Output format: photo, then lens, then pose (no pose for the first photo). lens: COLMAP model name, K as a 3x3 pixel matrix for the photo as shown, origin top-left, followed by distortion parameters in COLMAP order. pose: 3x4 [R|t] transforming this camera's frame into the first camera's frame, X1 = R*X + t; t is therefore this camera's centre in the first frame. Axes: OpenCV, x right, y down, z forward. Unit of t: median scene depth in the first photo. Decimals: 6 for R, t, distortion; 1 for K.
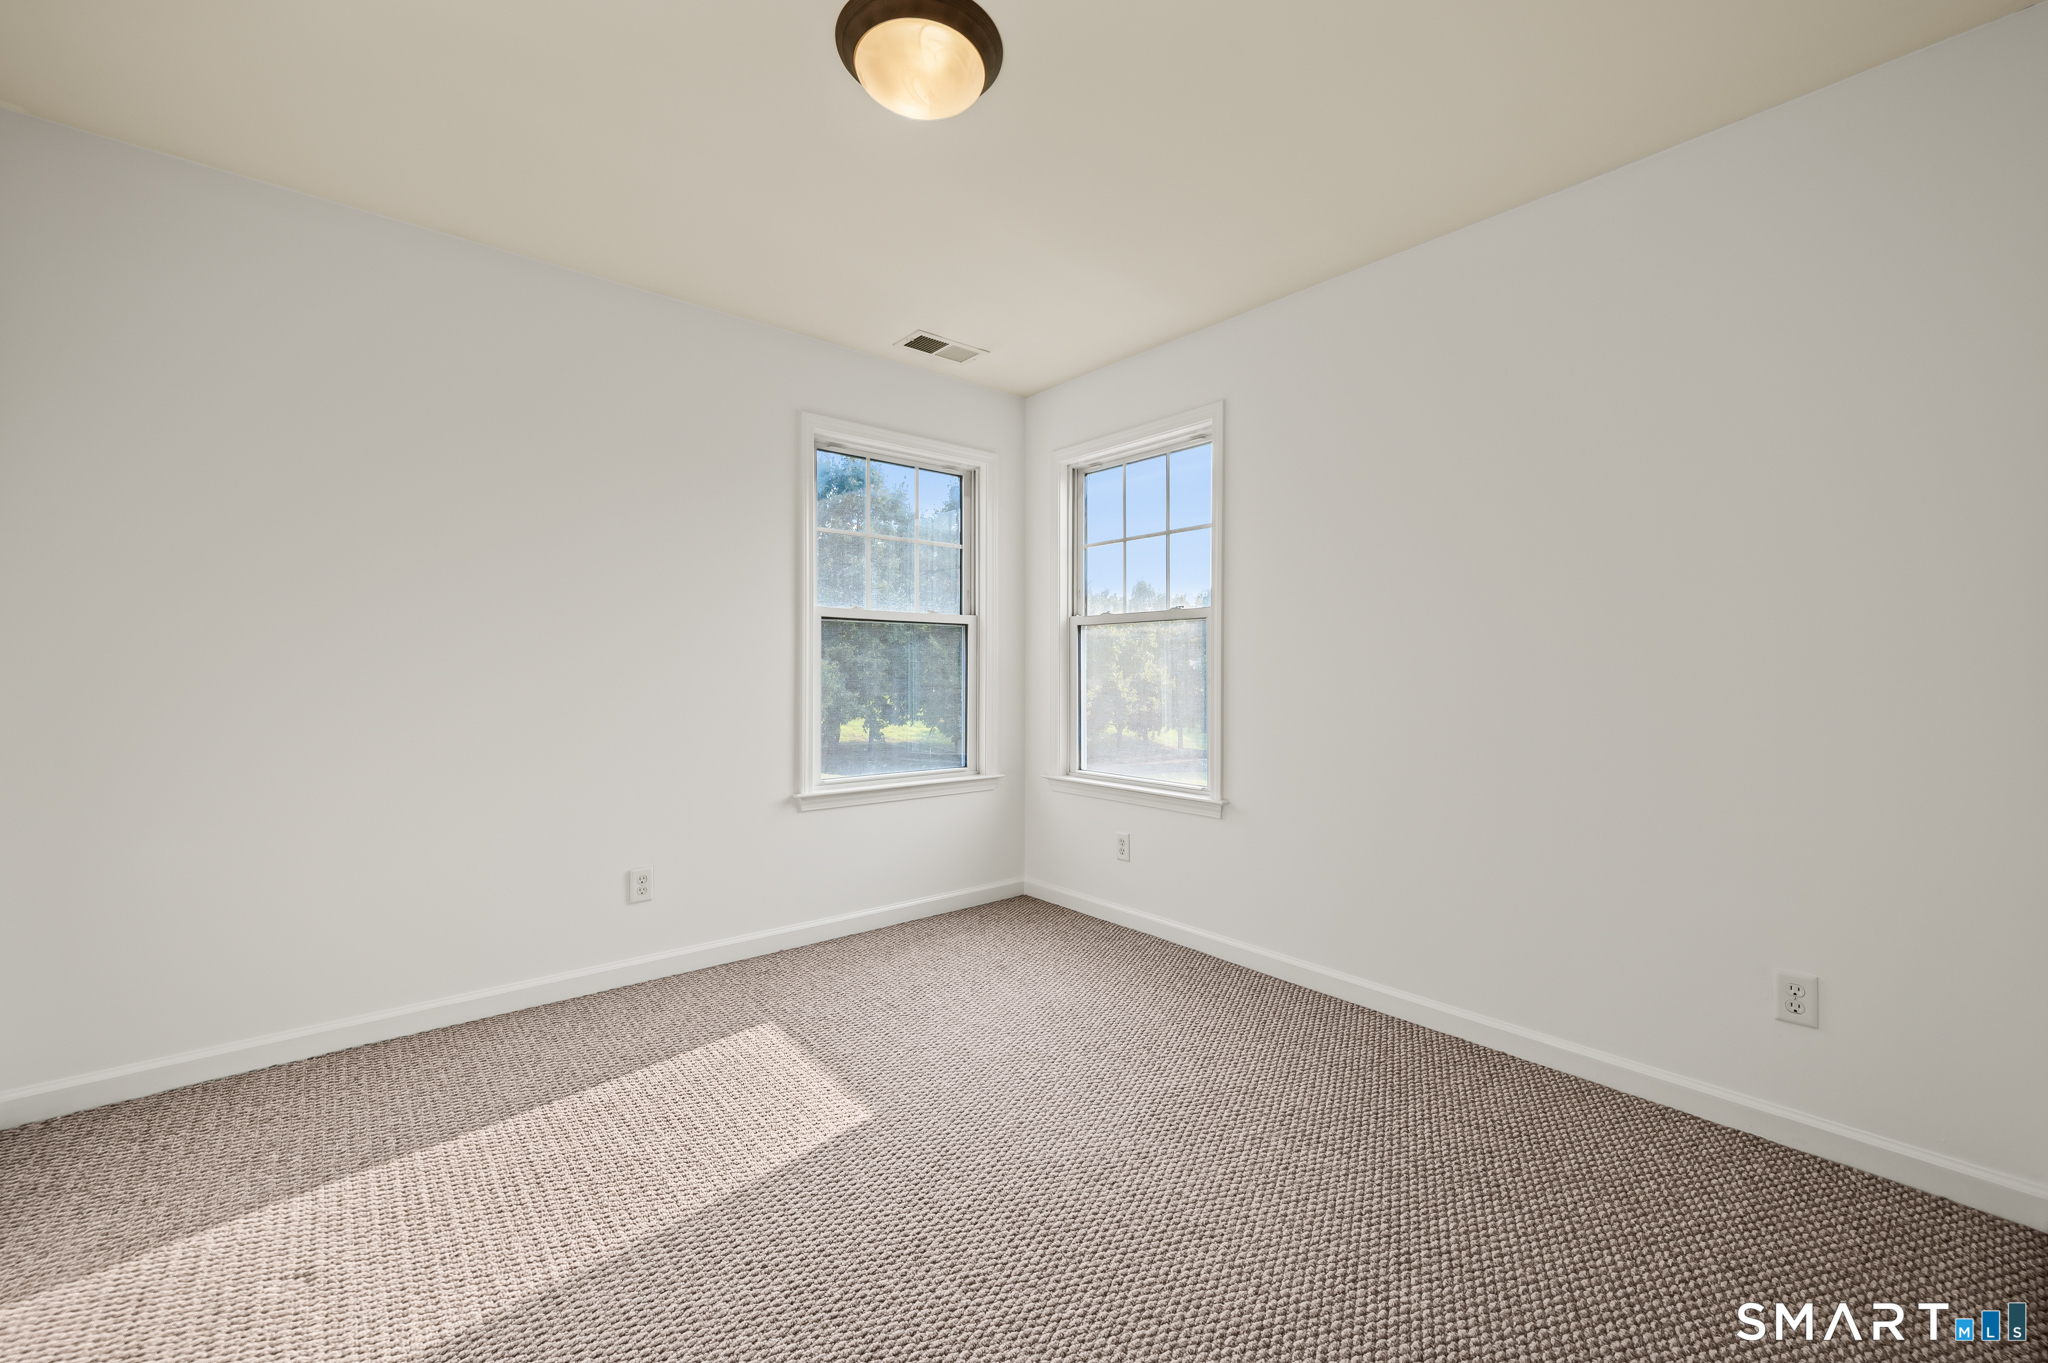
lens RADIAL K [[860.4, 0, 1030.1], [0, 860.4, 663.4], [0, 0, 1]] dist [-0.001142, -0.000201]
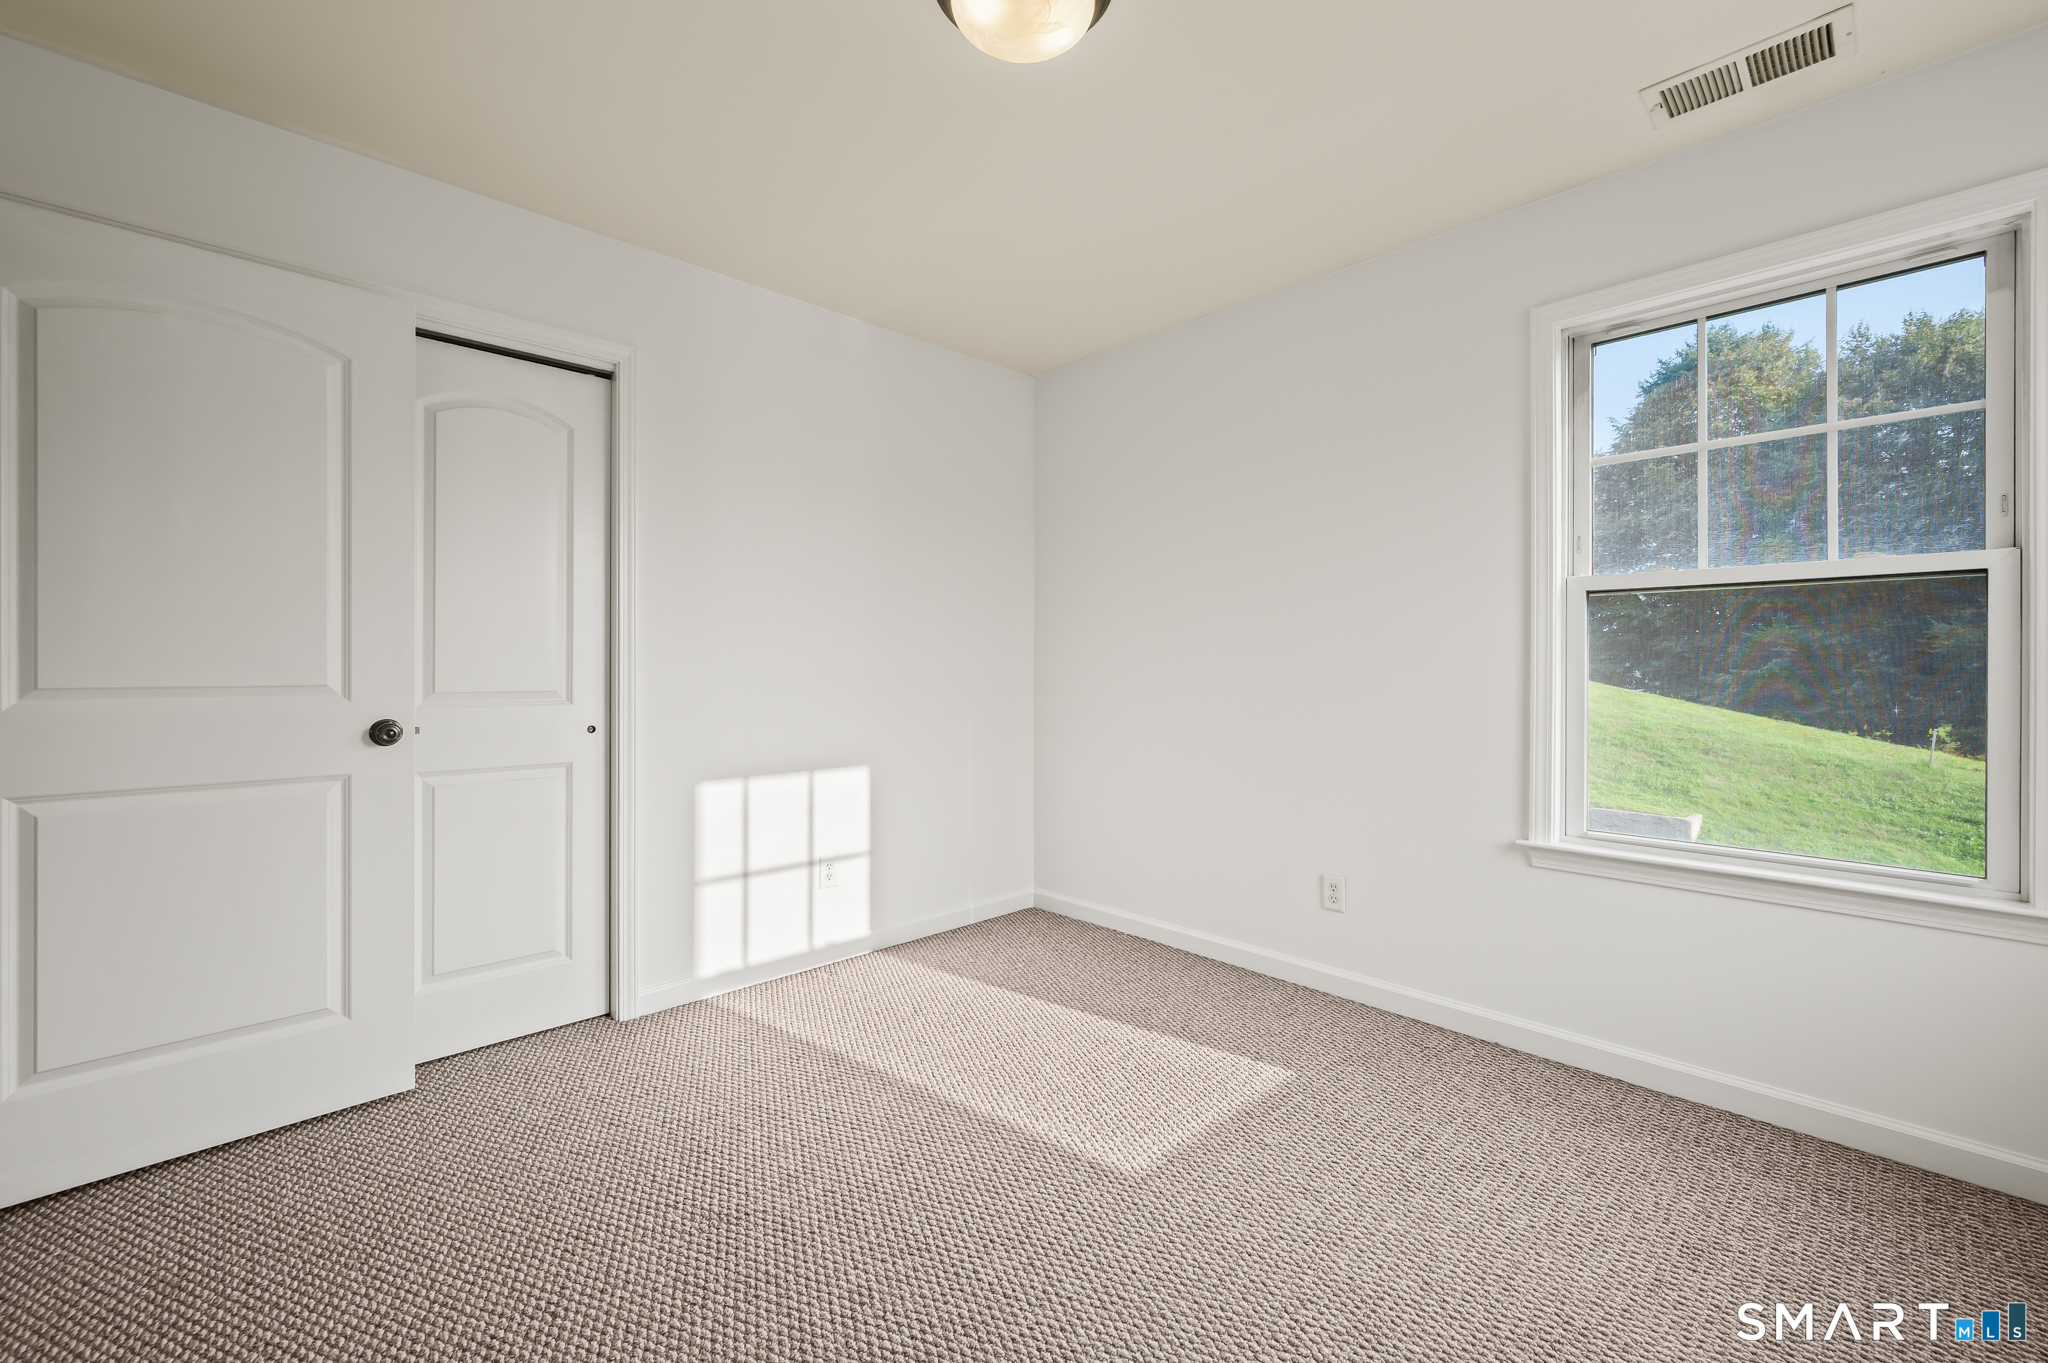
lens RADIAL K [[860.4, 0, 1030.1], [0, 860.4, 663.4], [0, 0, 1]] dist [-0.001142, -0.000201]
pose [[0.028642, -0.008244, -0.999556, 0.503847], [0.005096, 0.999954, -0.008101, 0.007983], [0.999577, -0.004862, 0.028683, 0.642578]]
